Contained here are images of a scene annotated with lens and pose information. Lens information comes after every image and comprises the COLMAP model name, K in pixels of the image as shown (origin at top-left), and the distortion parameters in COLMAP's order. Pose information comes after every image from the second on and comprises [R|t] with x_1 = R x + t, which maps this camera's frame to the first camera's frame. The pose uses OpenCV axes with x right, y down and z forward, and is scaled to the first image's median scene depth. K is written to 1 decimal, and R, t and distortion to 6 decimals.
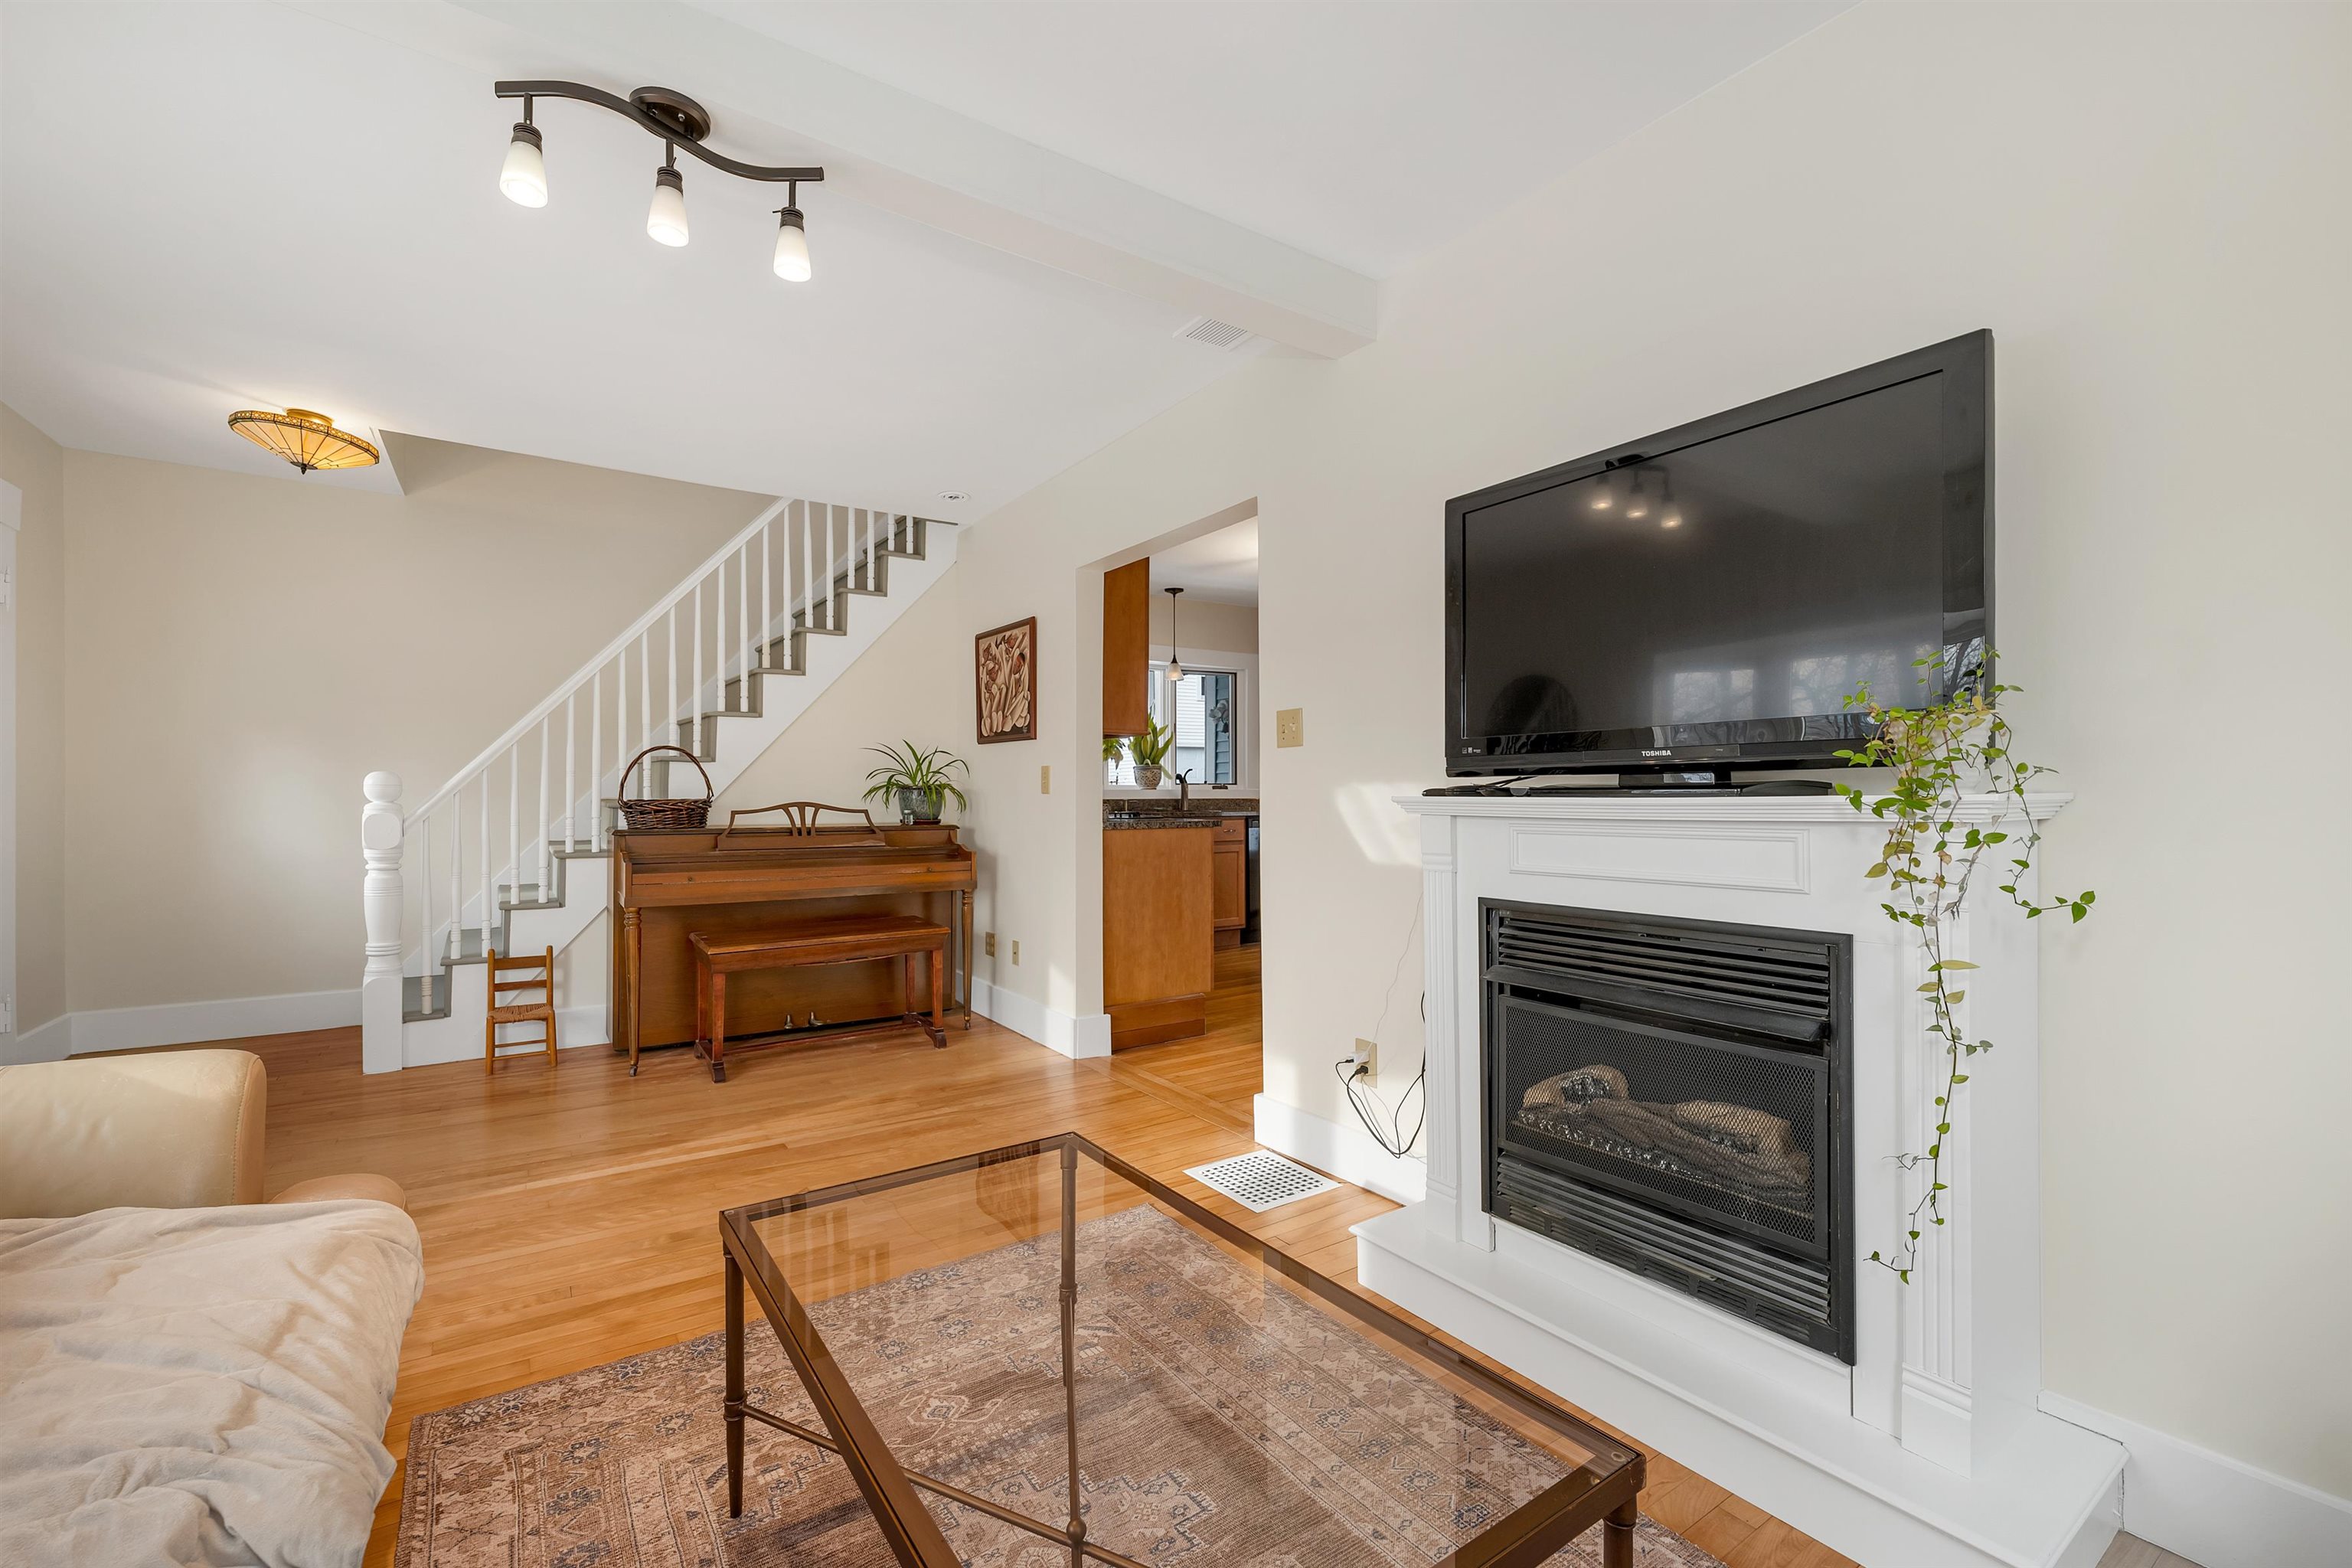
lens RADIAL K [[987.7, 0, 1176.5], [0, 987.7, 794.7], [0, 0, 1]] dist [0.001461, -0.000224]
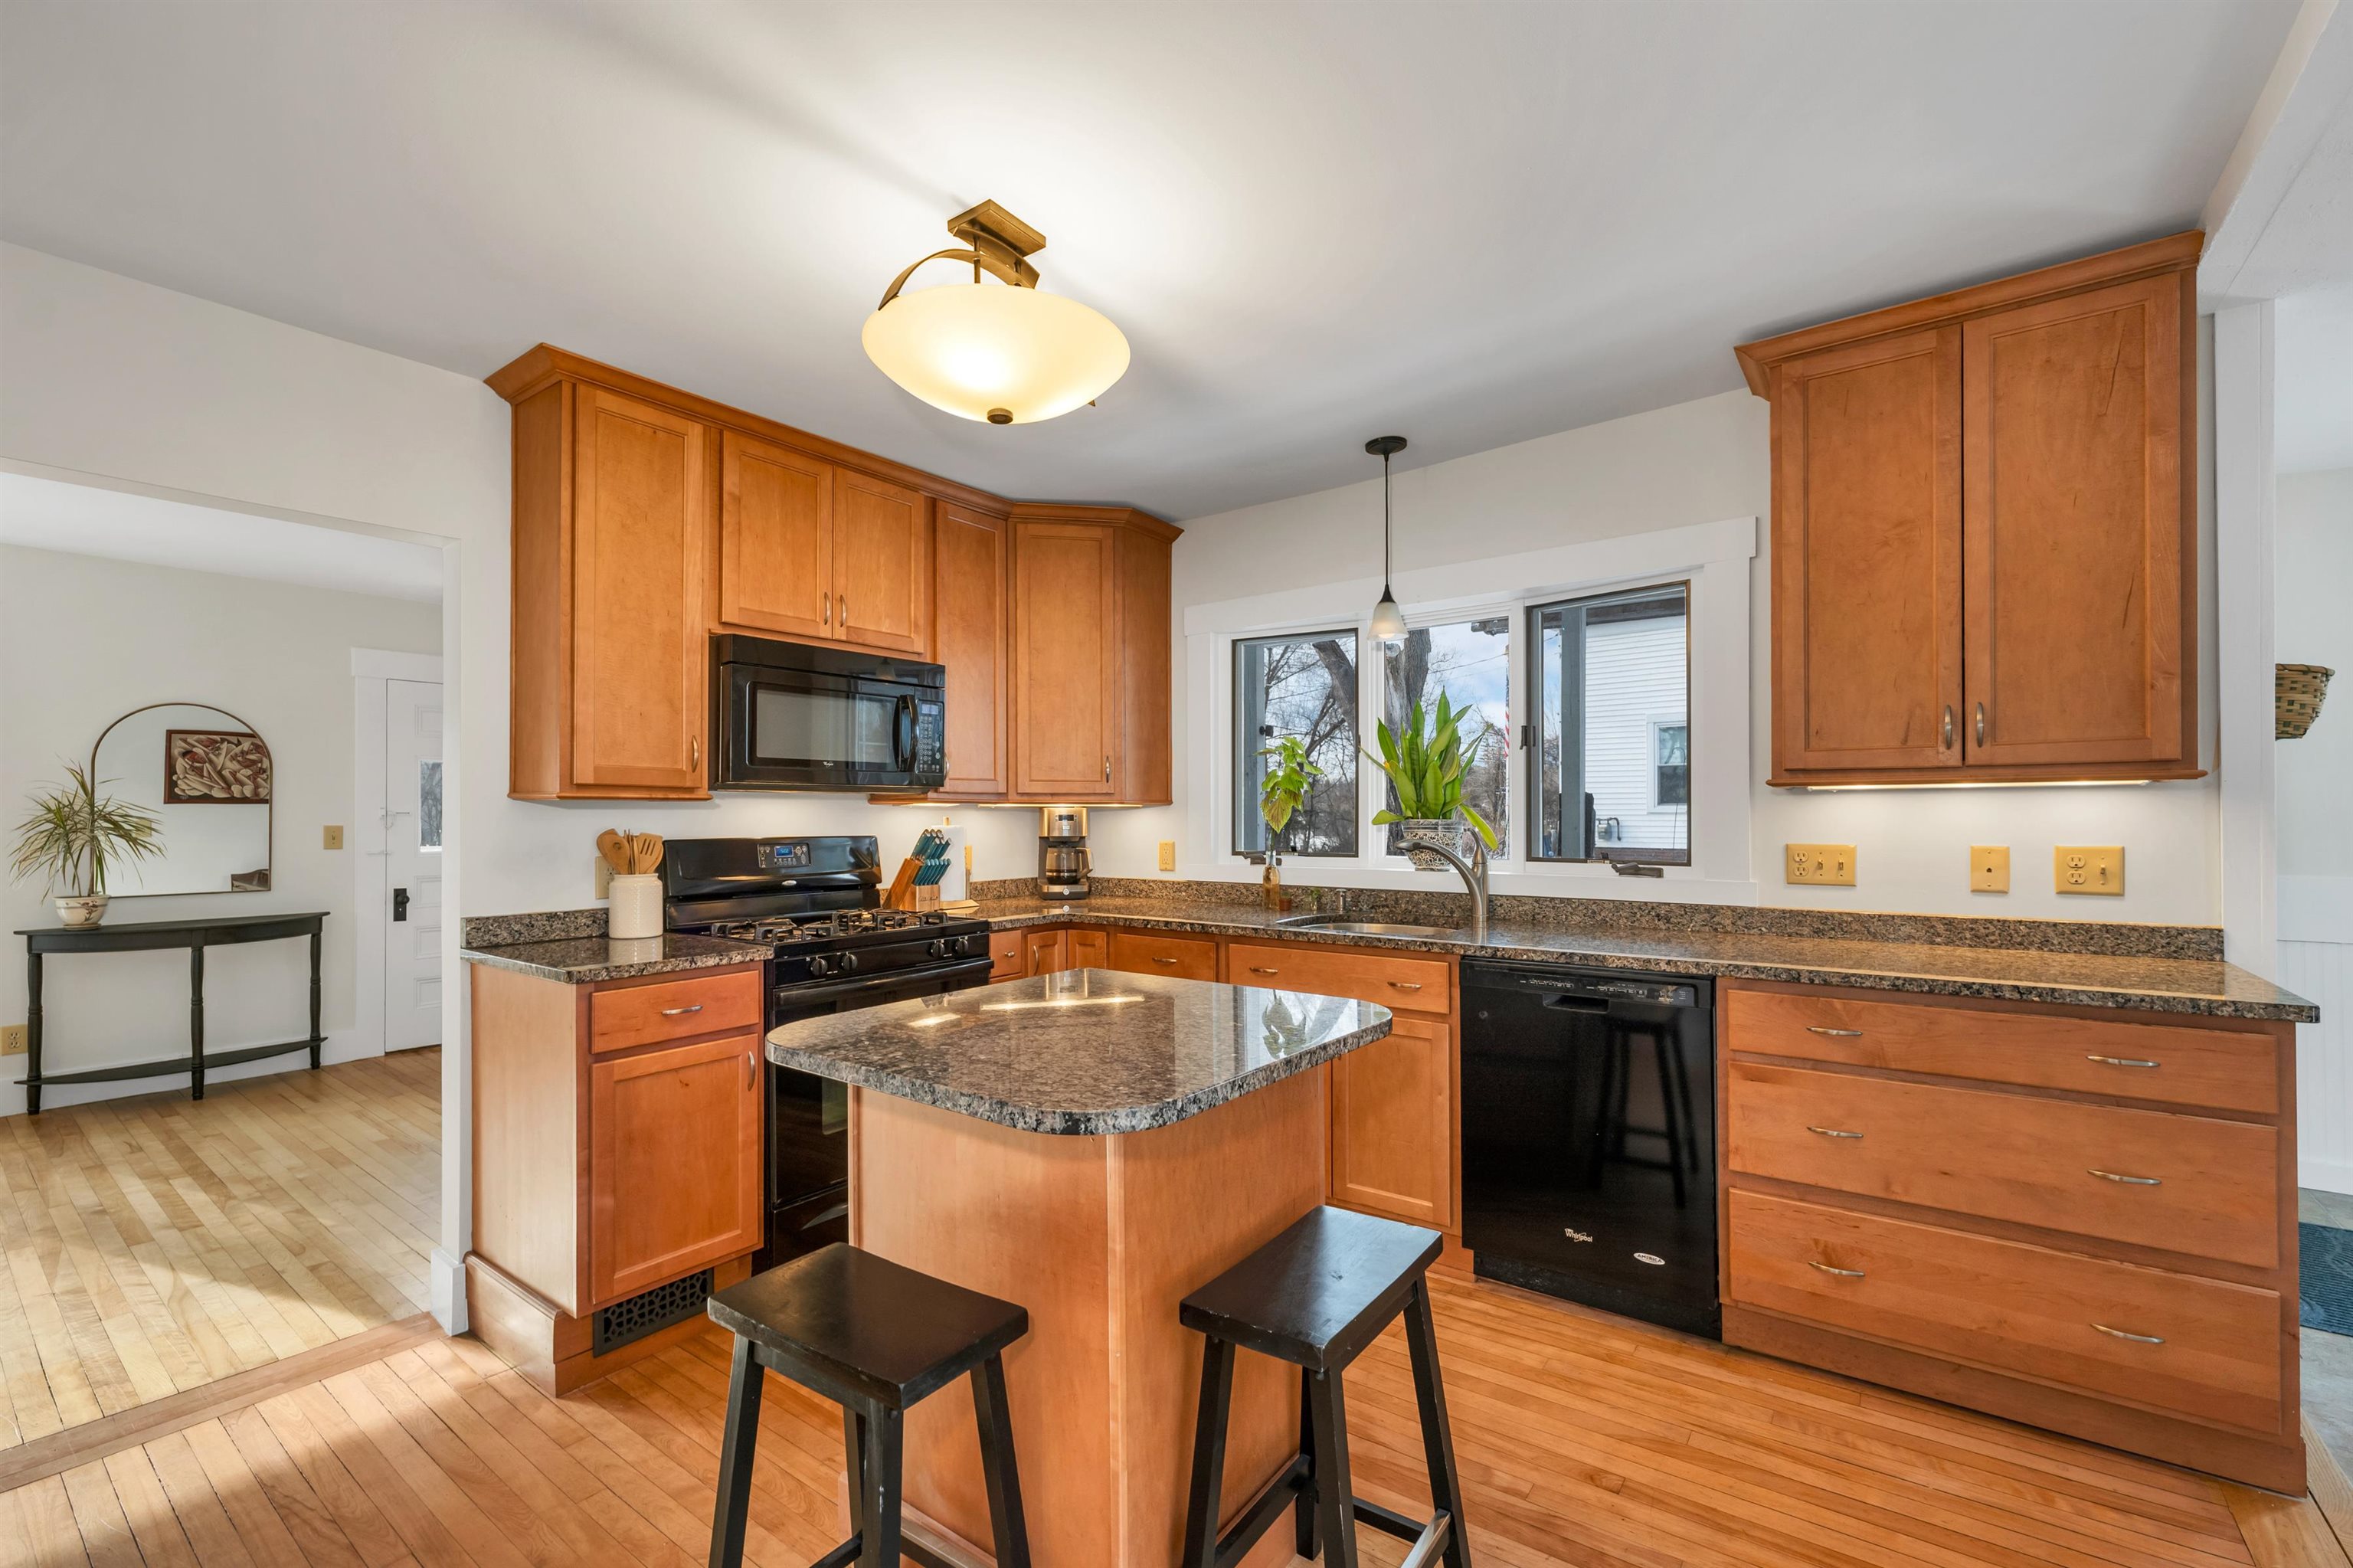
lens RADIAL K [[985.0, 0, 1182.4], [0, 985.0, 815.9], [0, 0, 1]] dist [0.000521, -0.000279]
pose [[0.332130, -0.000967, -0.943233, 0.706930], [0.000864, 0.999999, -0.000721, -0.057692], [0.943233, -0.000576, 0.332131, 1.327712]]
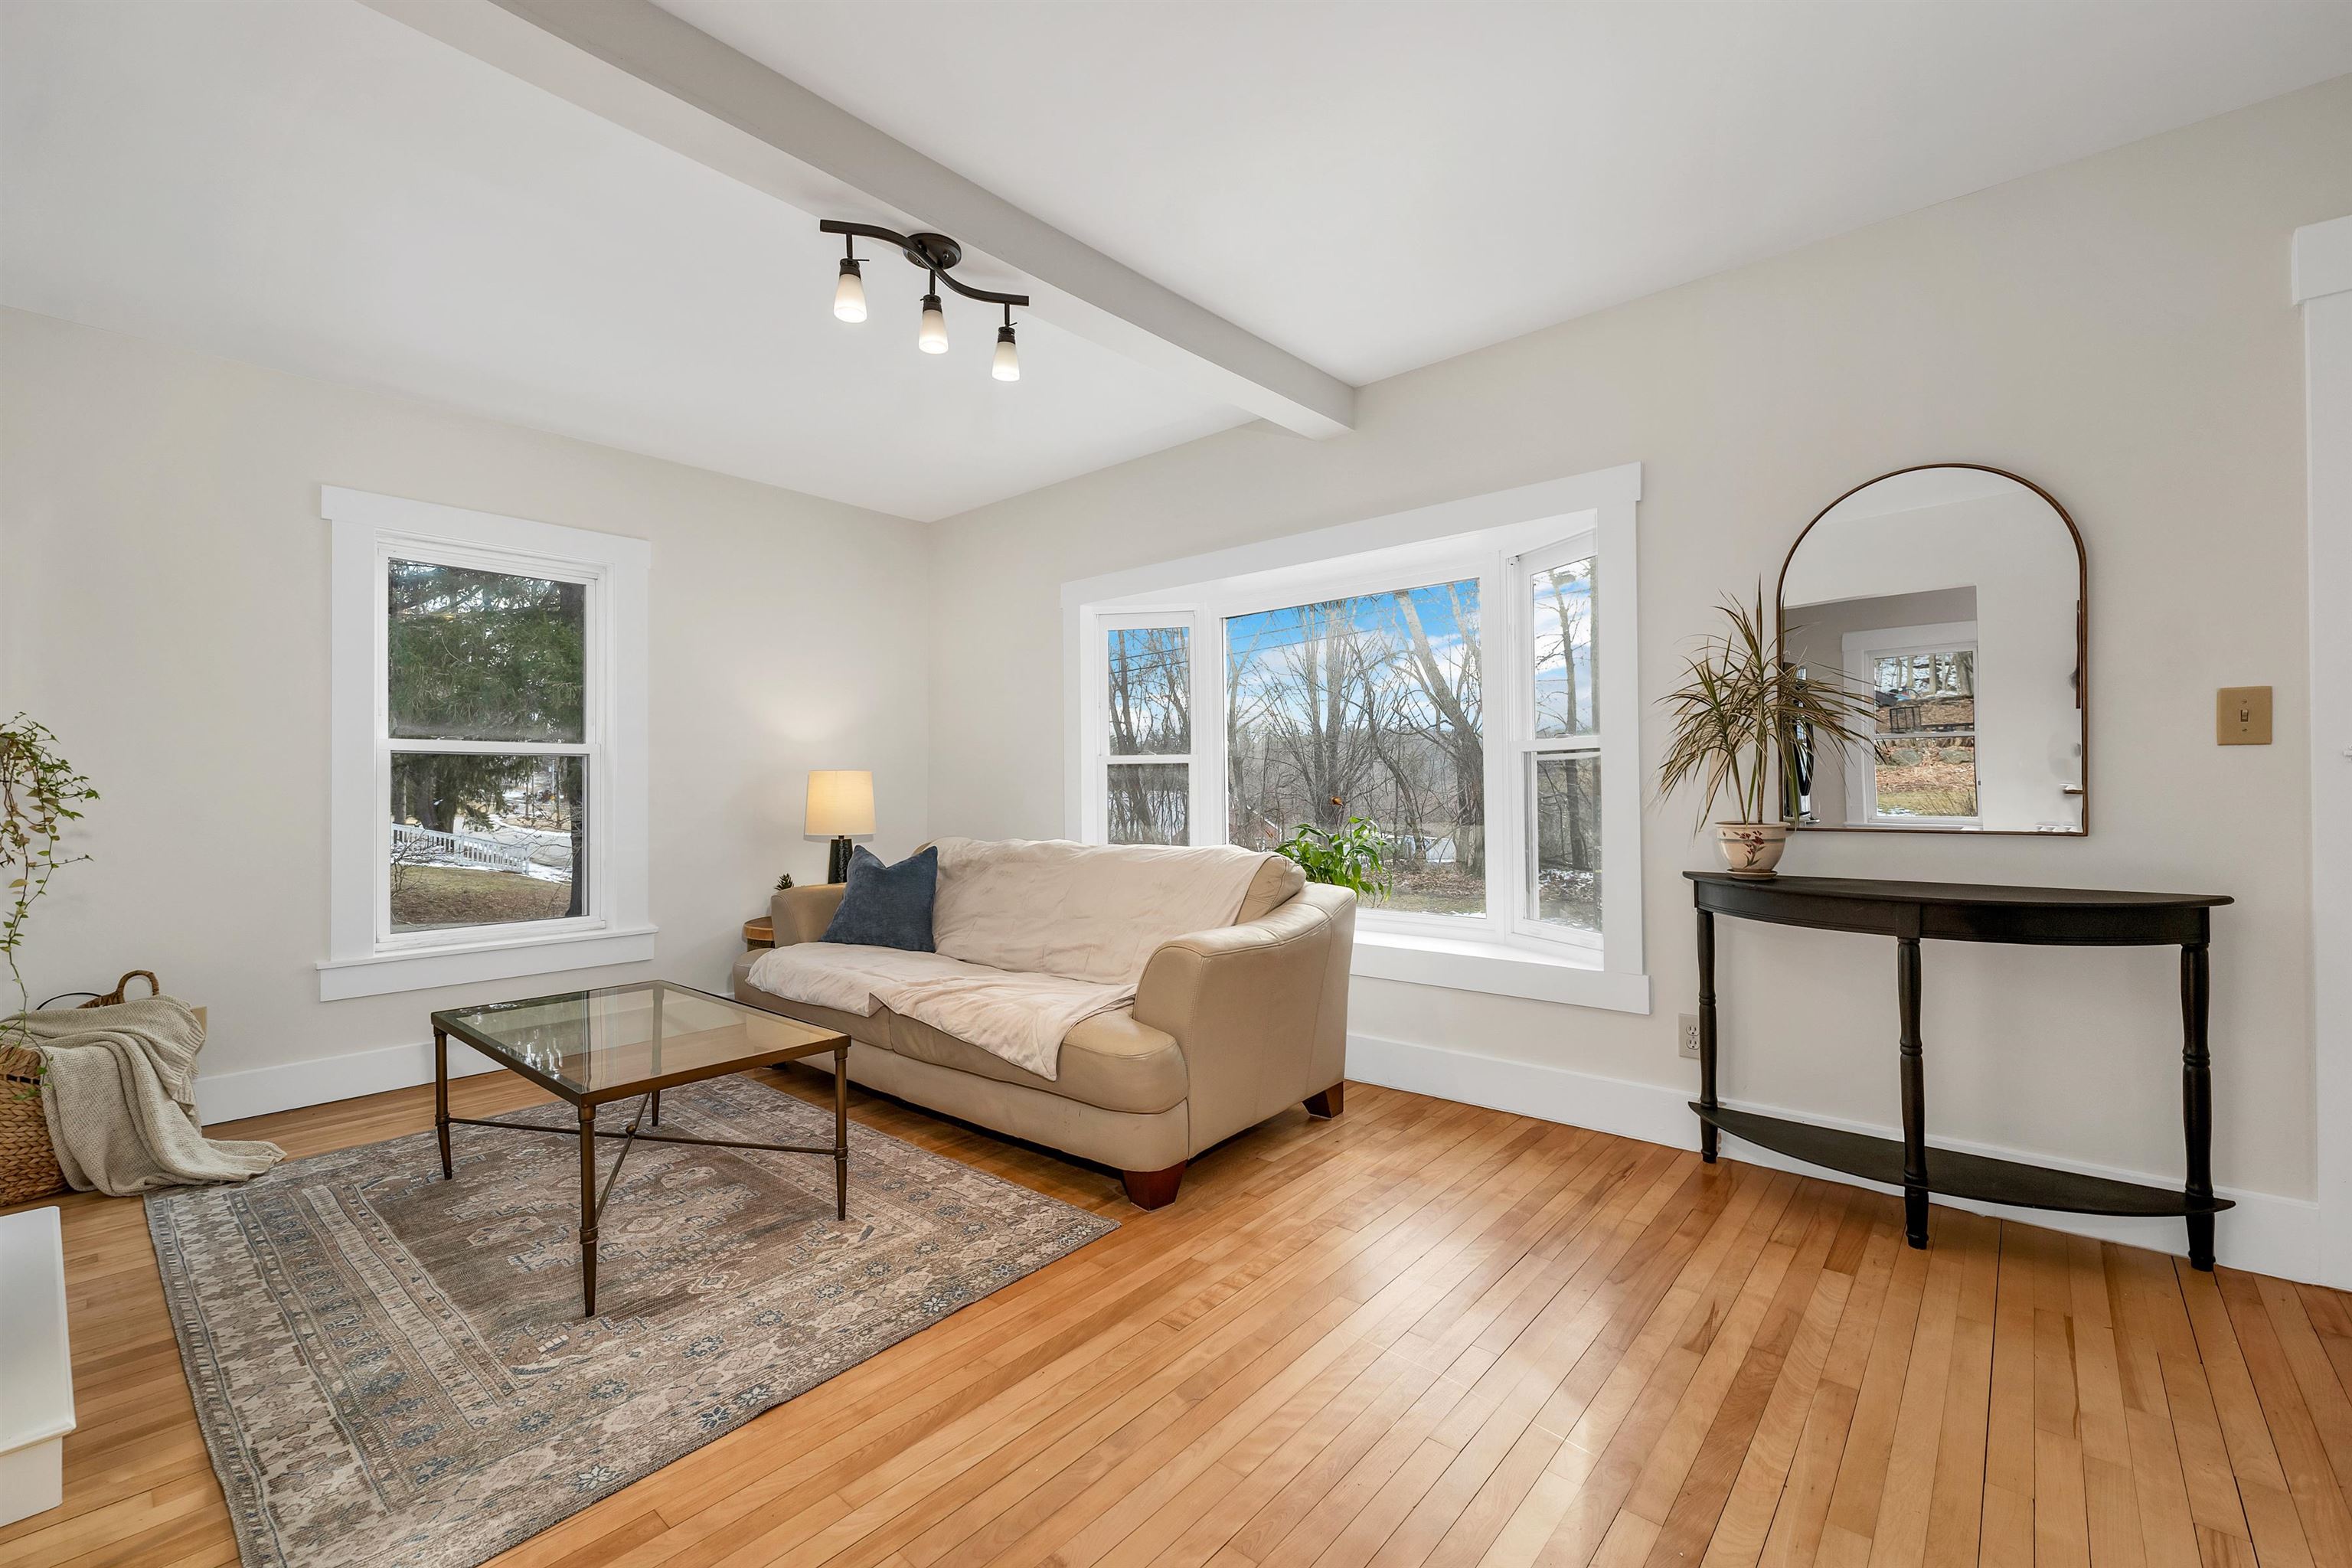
lens RADIAL K [[973.7, 0, 1176.0], [0, 973.7, 784.0], [0, 0, 1]] dist [0.002841, -0.000450]
pose [[-0.966239, 0.008334, -0.257514, -0.221817], [0.009534, 0.999949, -0.003415, 0.003546], [0.257472, -0.005755, -0.966269, 1.055960]]
